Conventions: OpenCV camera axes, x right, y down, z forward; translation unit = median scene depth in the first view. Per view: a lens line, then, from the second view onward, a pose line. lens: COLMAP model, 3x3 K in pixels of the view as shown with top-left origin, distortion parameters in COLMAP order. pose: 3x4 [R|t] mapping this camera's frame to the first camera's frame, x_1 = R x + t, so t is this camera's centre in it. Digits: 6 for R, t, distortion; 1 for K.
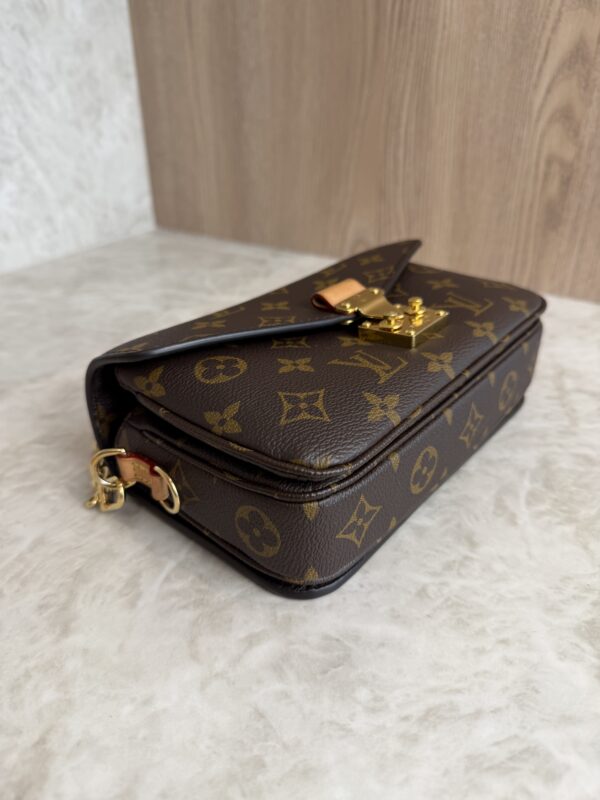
lens RADIAL K [[604.2, 0, 300.0], [0, 604.2, 400.0], [0, 0, 1]] dist [-0.048940, 0.011123]
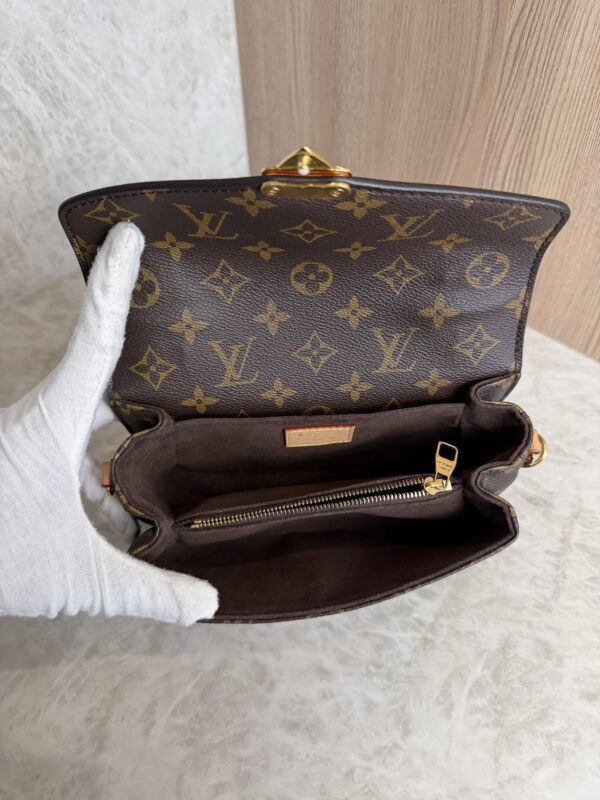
lens RADIAL K [[594.9, 0, 299.1], [0, 594.9, 399.1], [0, 0, 1]] dist [-0.035598, 0.006025]
pose [[0.972842, 0.160160, -0.167114, 0.180025], [-0.099941, 0.941842, 0.320852, -0.887059], [0.208783, -0.295437, 0.932270, 0.000647]]
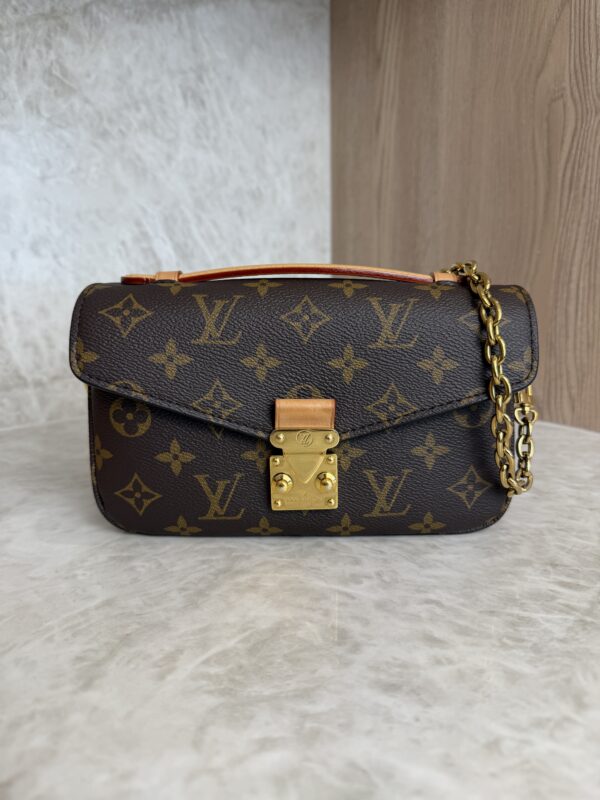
lens RADIAL K [[592.7, 0, 298.5], [0, 592.7, 401.8], [0, 0, 1]] dist [-0.038011, 0.009413]
pose [[0.939145, 0.064128, -0.337482, 0.195281], [-0.161693, 0.949308, -0.269573, 0.146482], [0.303087, 0.307737, 0.901907, 0.115256]]
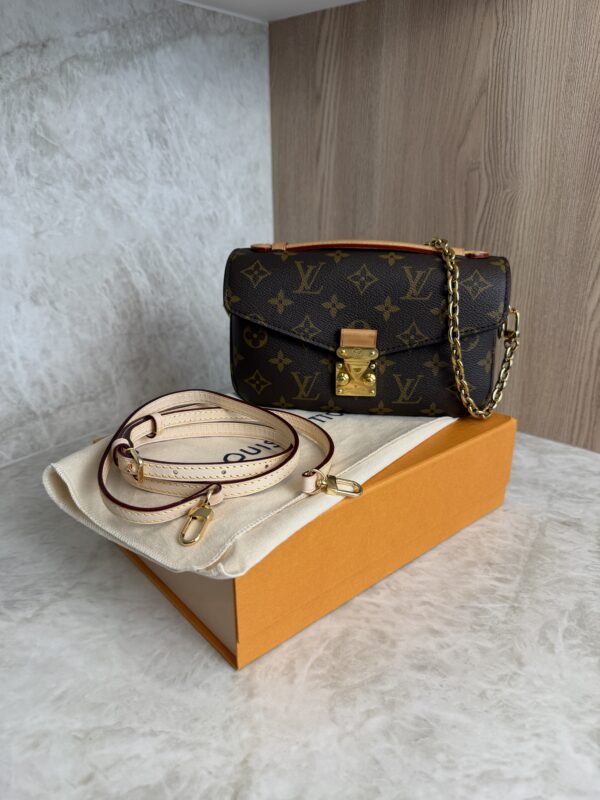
lens RADIAL K [[588.2, 0, 300.0], [0, 588.2, 400.0], [0, 0, 1]] dist [-0.023119, 0.008733]
pose [[0.989543, 0.050280, -0.135192, -0.087070], [-0.069580, 0.987409, -0.142060, -0.165630], [0.126347, 0.149982, 0.980582, -0.595297]]
